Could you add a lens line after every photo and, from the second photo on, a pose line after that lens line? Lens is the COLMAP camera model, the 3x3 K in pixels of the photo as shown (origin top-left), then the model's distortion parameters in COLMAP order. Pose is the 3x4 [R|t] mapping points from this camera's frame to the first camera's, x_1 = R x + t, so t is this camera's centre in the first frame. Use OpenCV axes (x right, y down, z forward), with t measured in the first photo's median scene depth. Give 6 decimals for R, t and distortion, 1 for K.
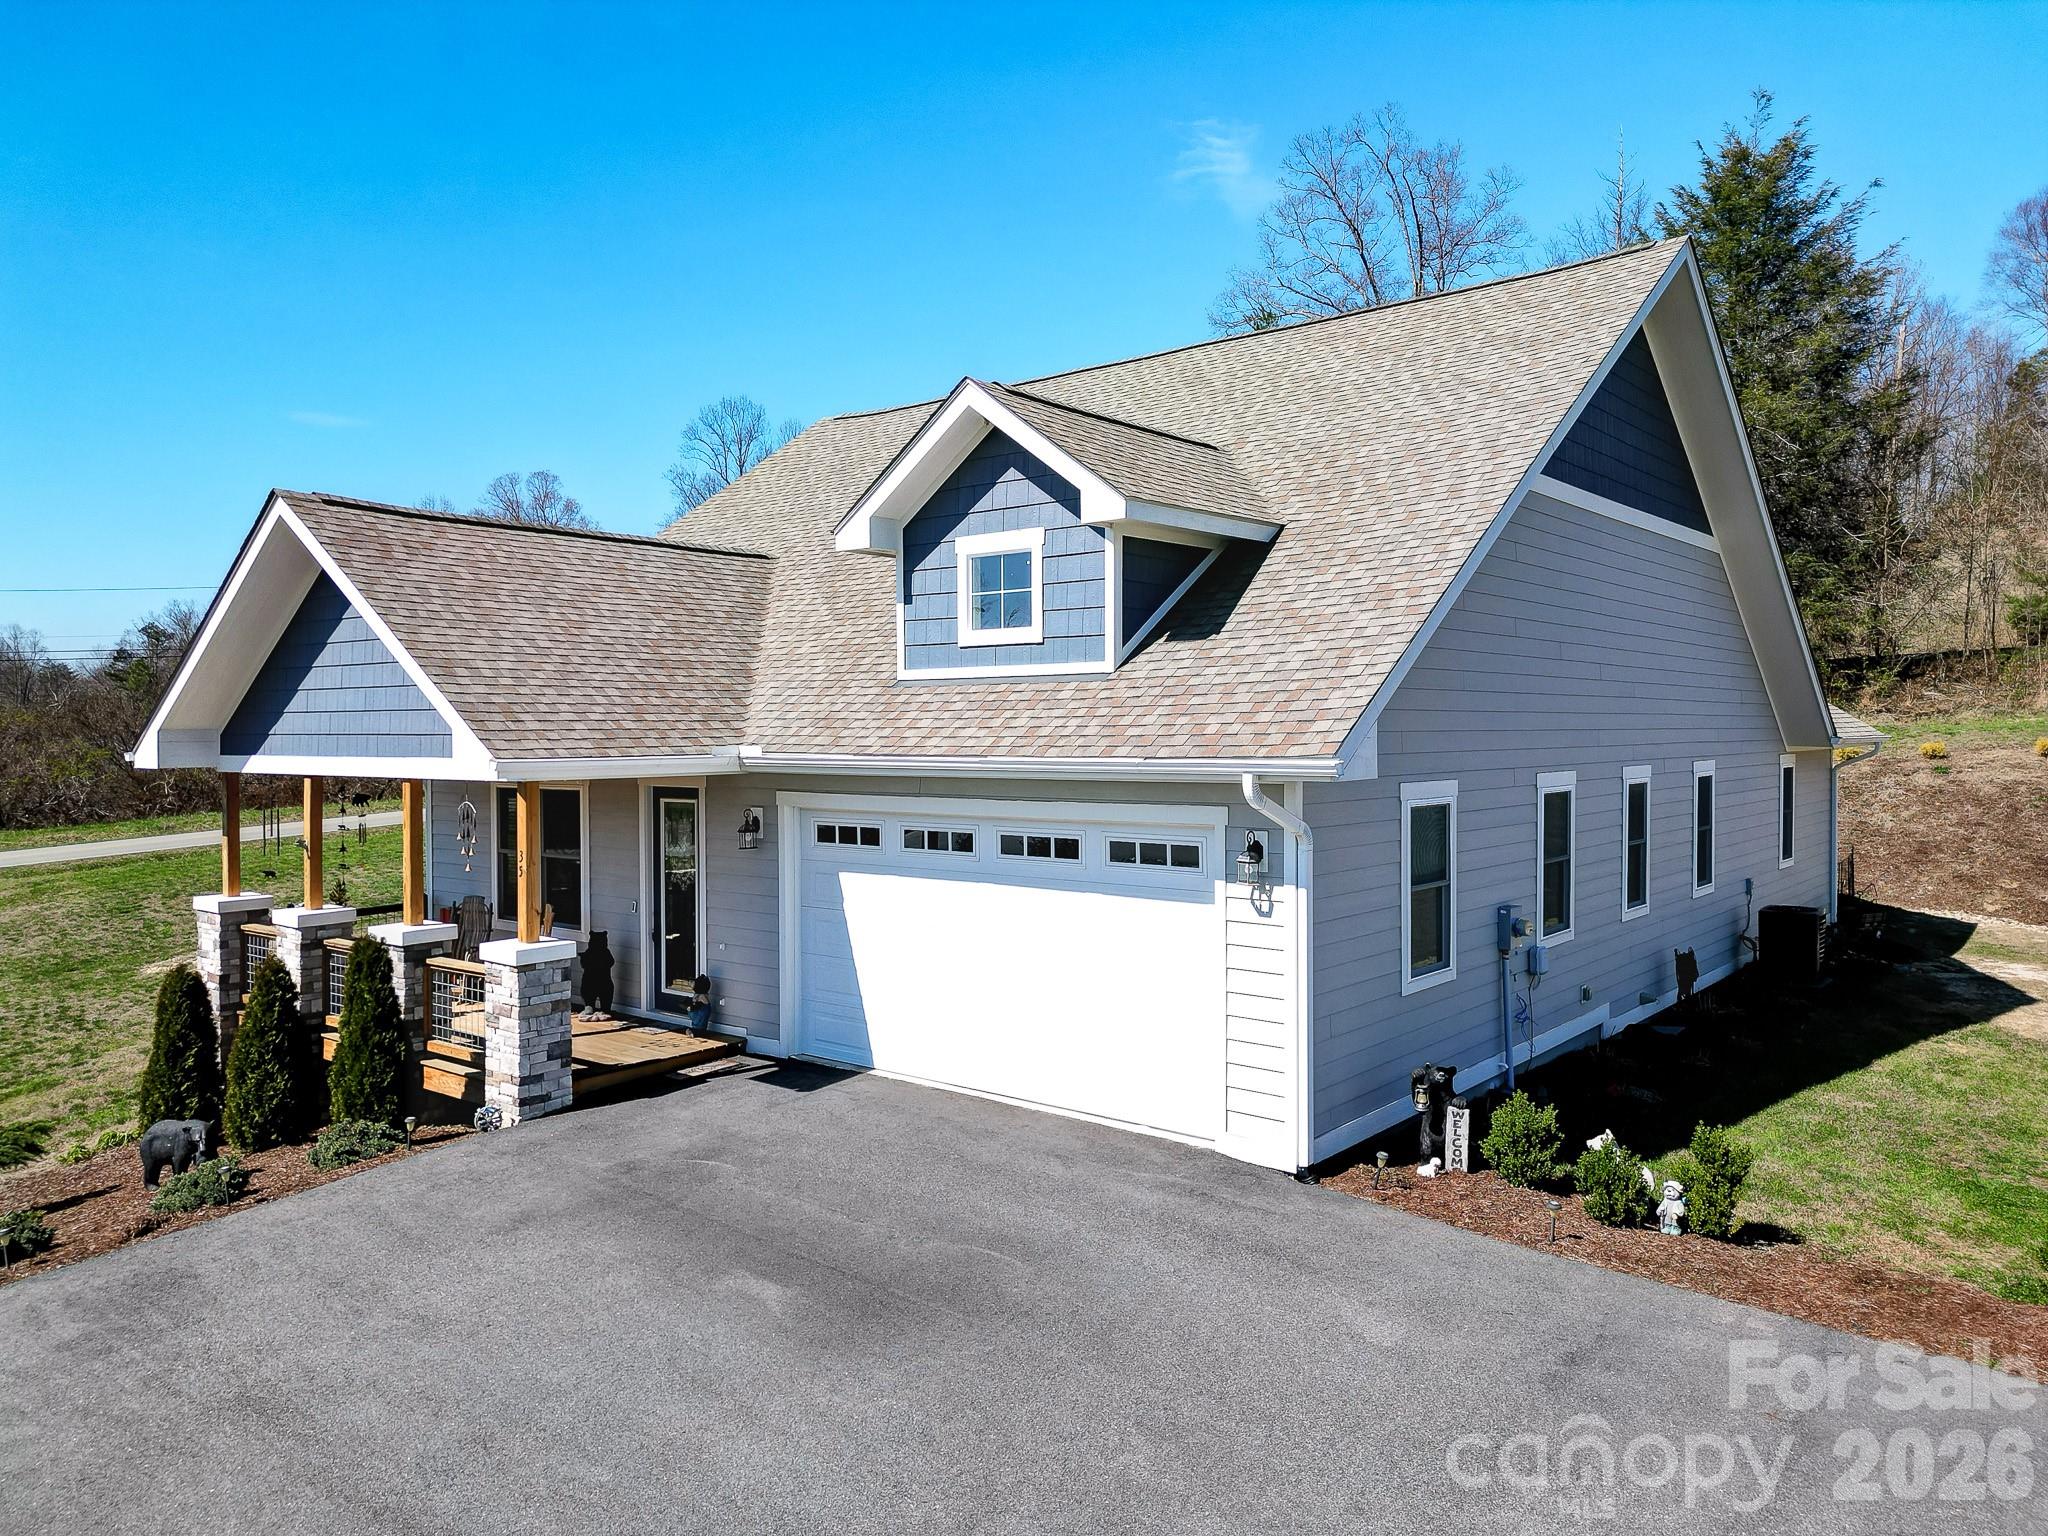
lens RADIAL K [[1447.3, 0, 1016.2], [0, 1447.3, 758.0], [0, 0, 1]] dist [0.052119, -0.023385]
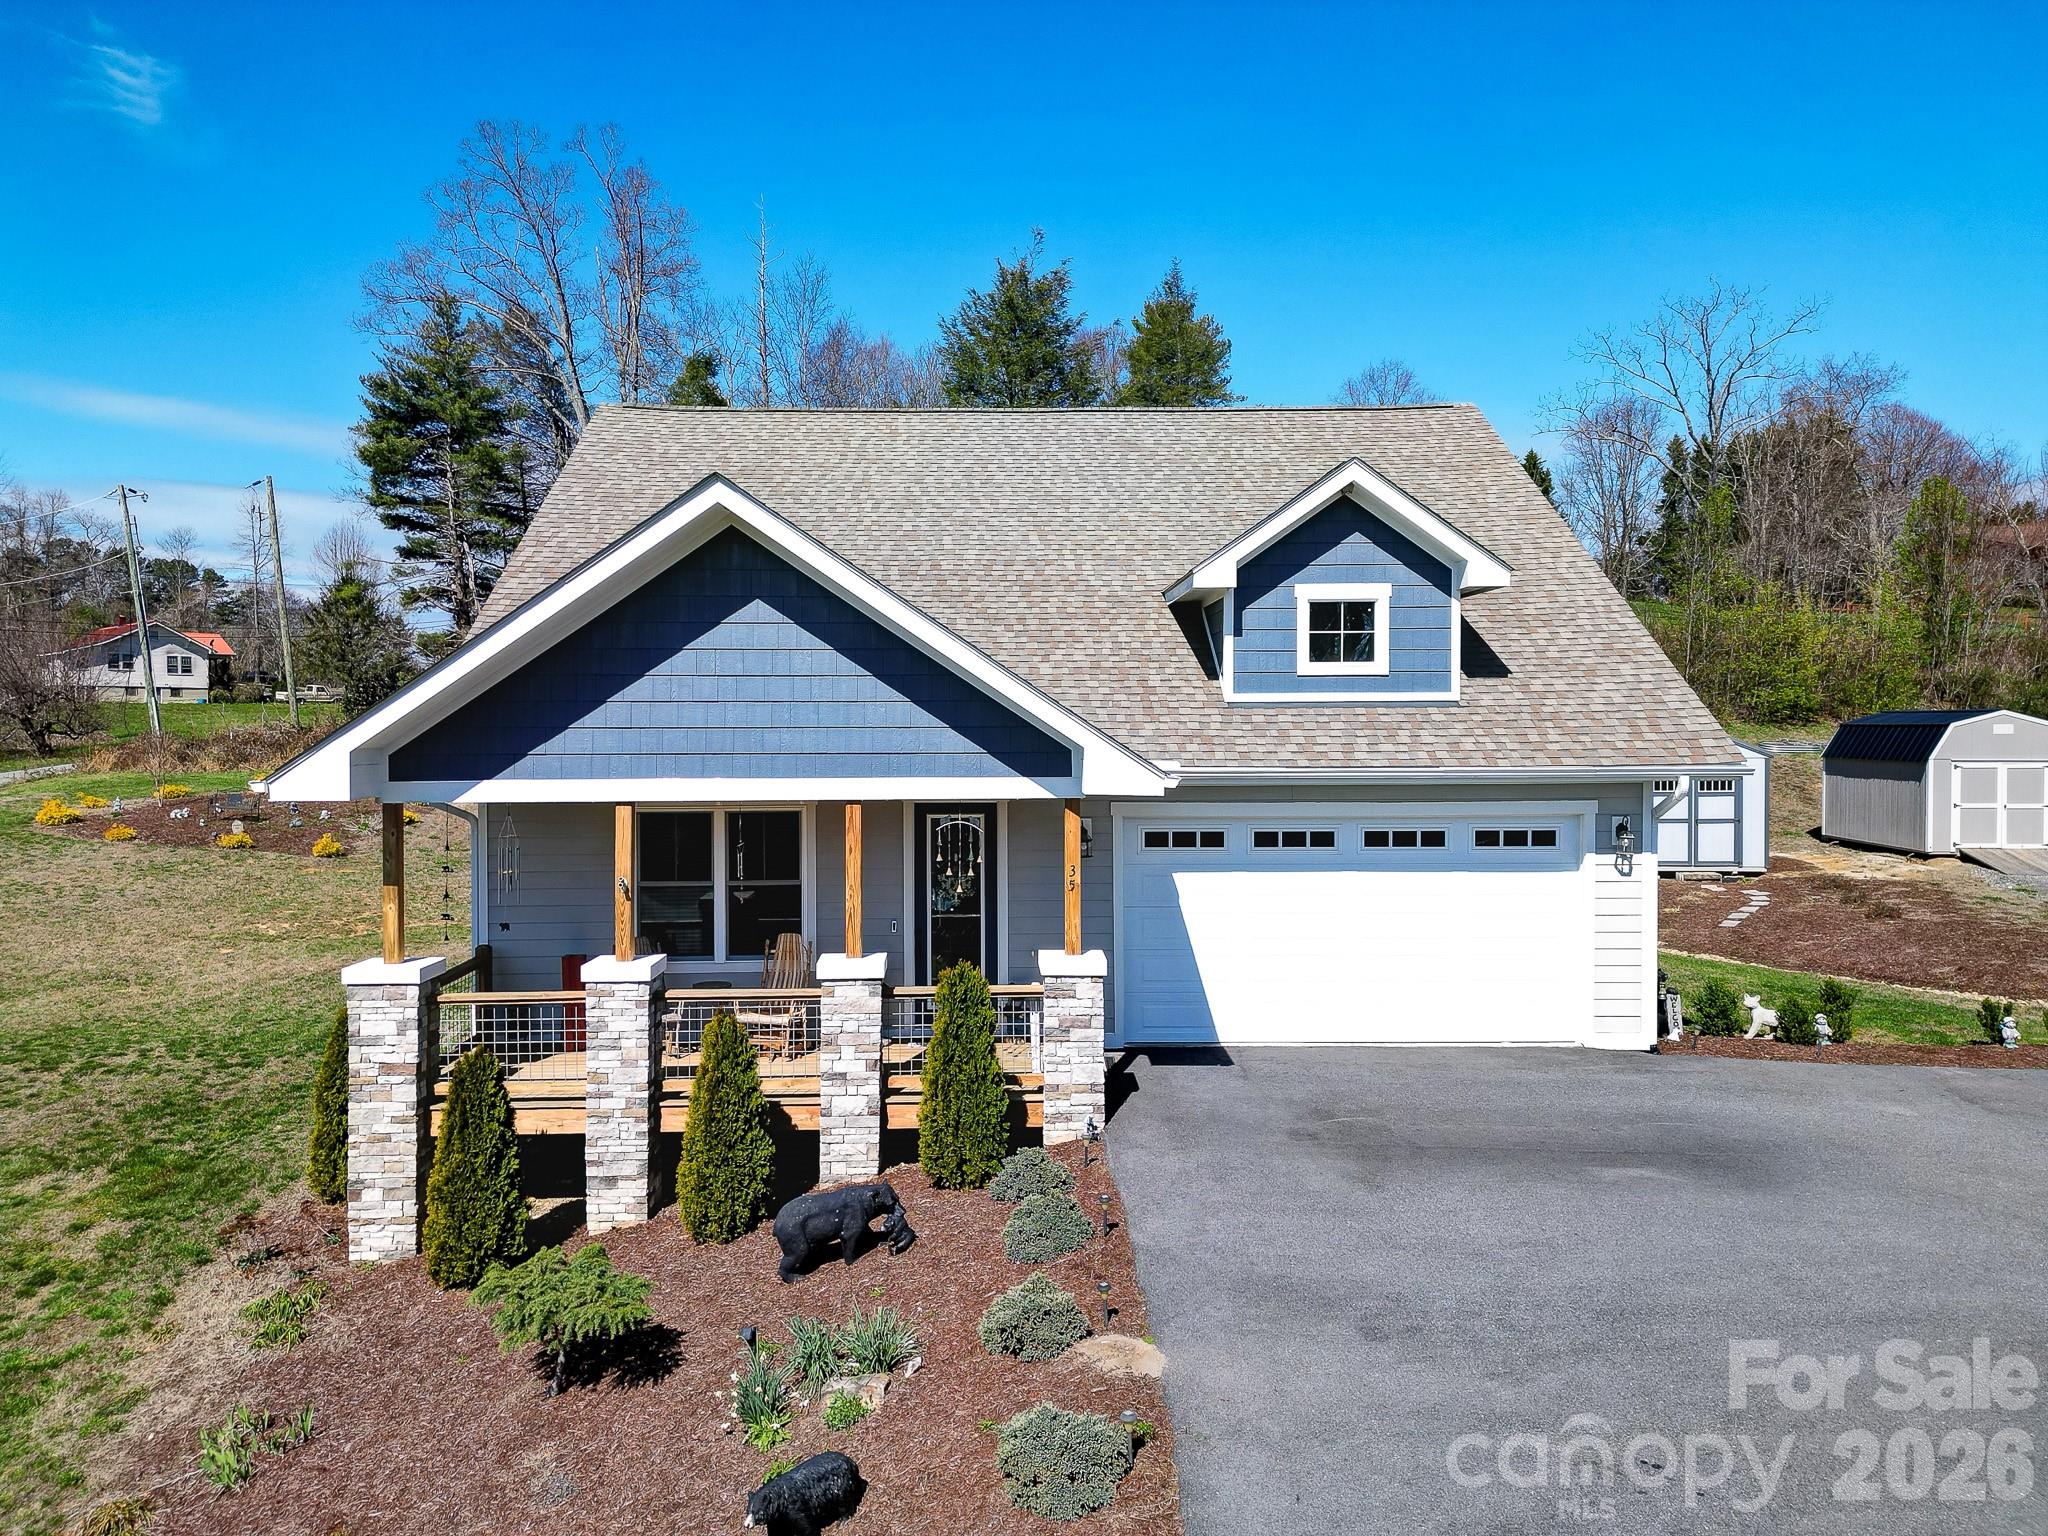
lens RADIAL K [[1447.3, 0, 1027.3], [0, 1447.3, 764.9], [0, 0, 1]] dist [0.052119, -0.023385]
pose [[0.753949, -0.013089, 0.656803, -1.027128], [0.013772, 0.999897, 0.004117, -0.011743], [-0.656789, 0.005941, 0.754051, 0.255675]]
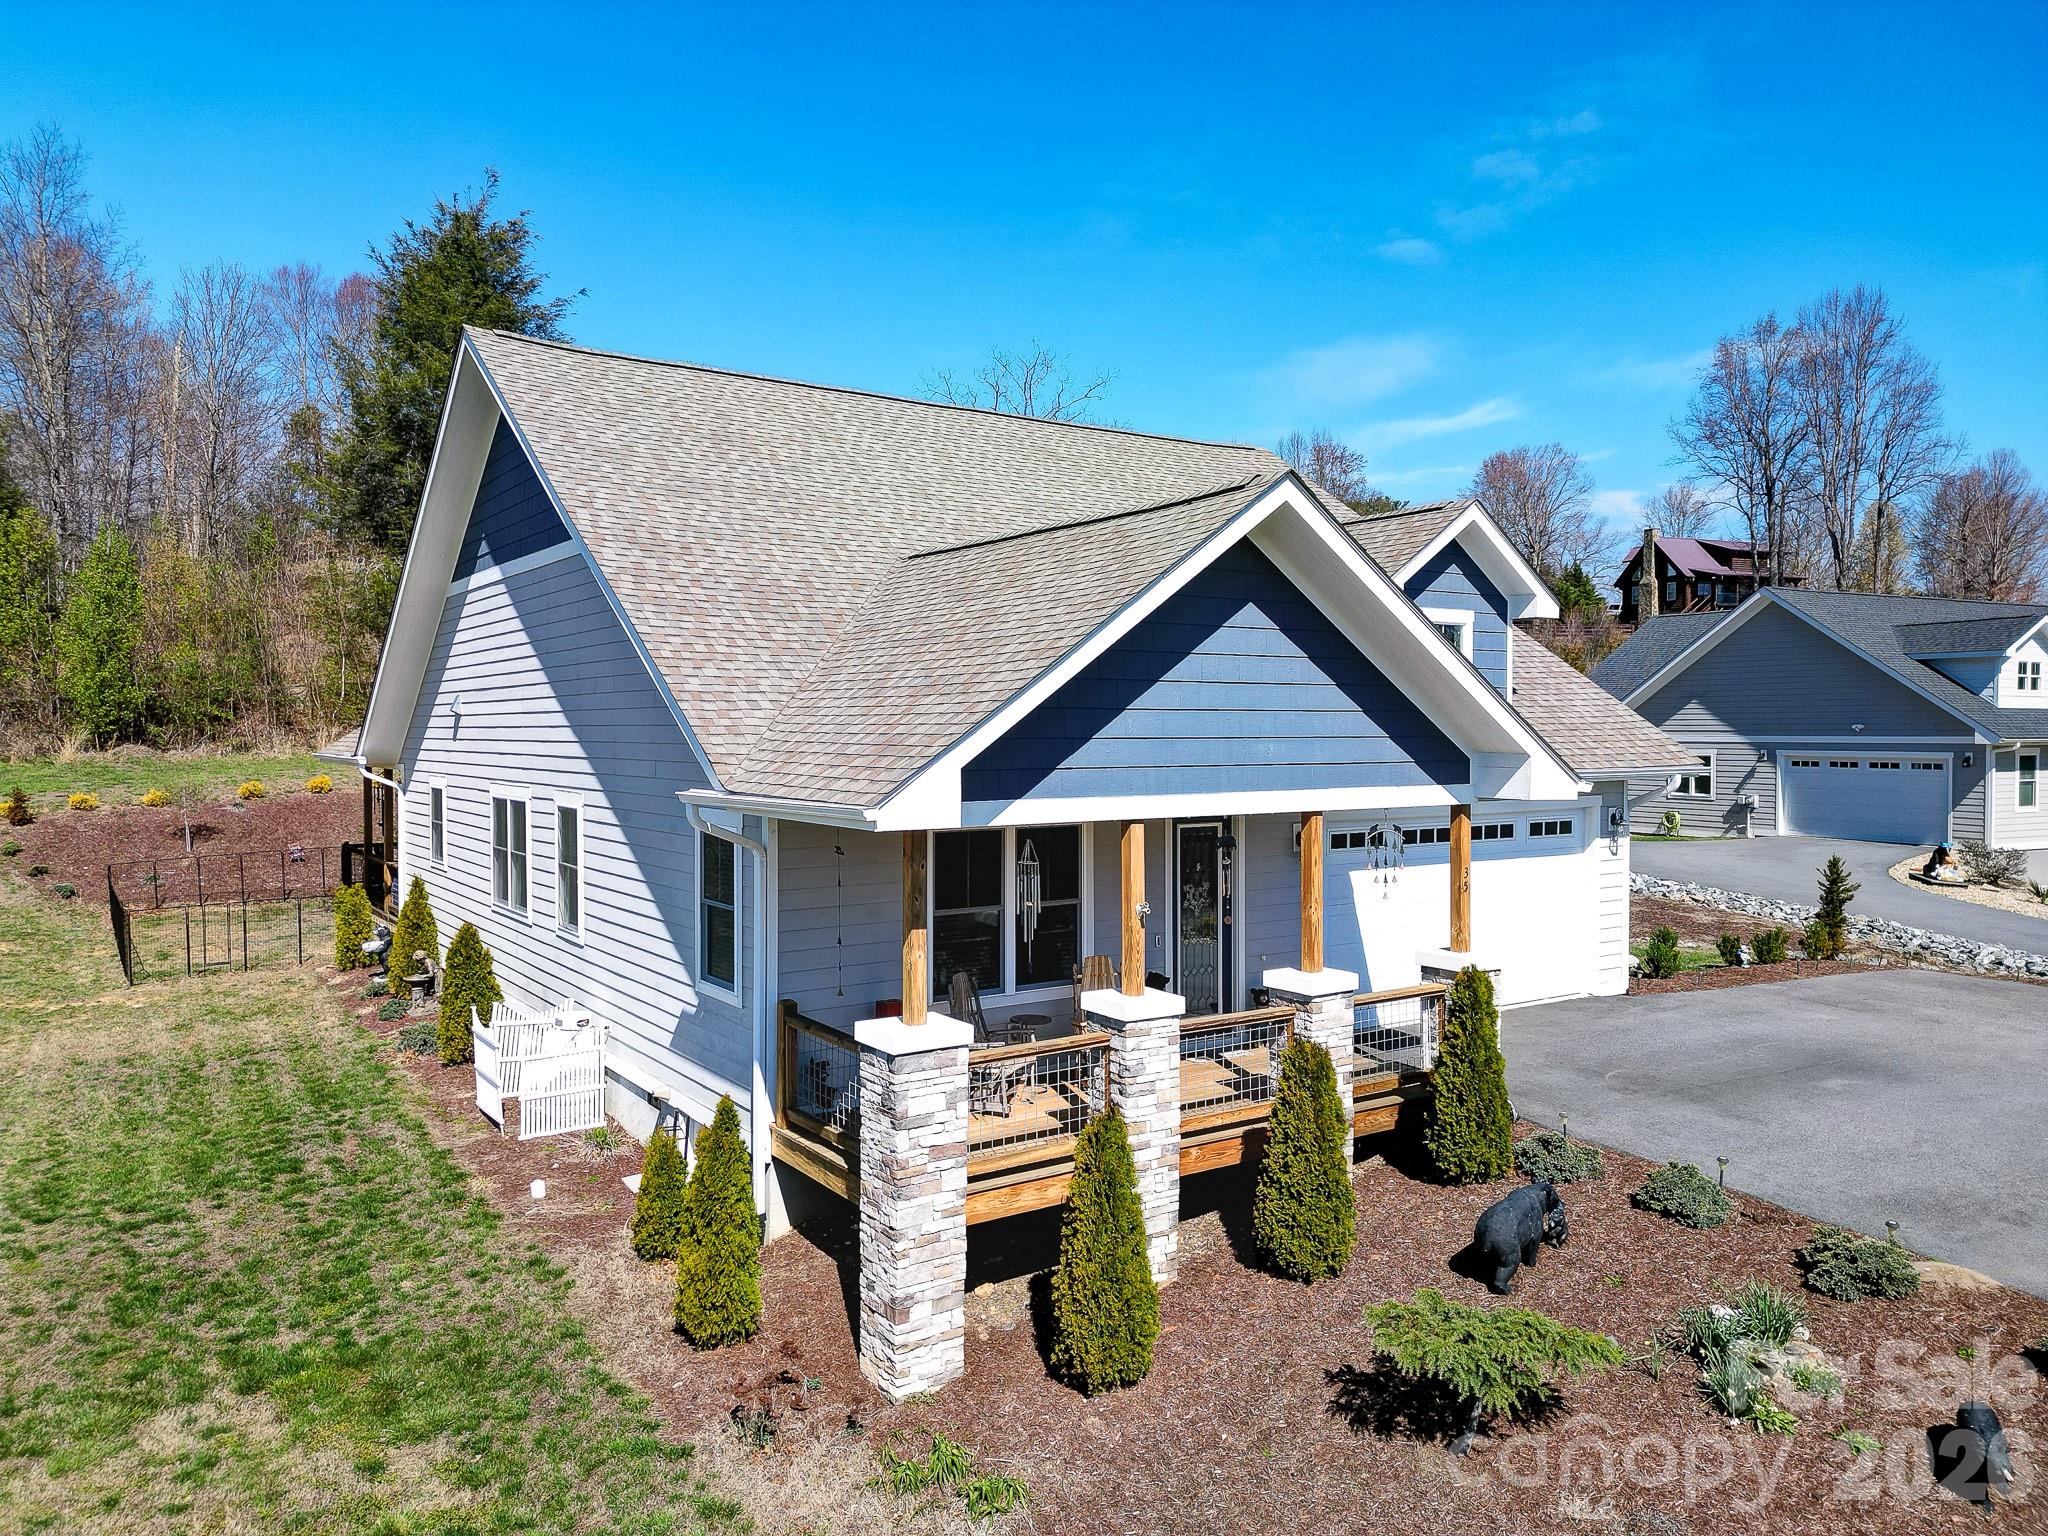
lens RADIAL K [[1447.3, 0, 1024.7], [0, 1447.3, 754.1], [0, 0, 1]] dist [0.052119, -0.023385]
pose [[0.267560, -0.012260, 0.963463, -1.472640], [0.019504, 0.999783, 0.007306, -0.034922], [-0.963344, 0.016836, 0.267741, 1.026441]]
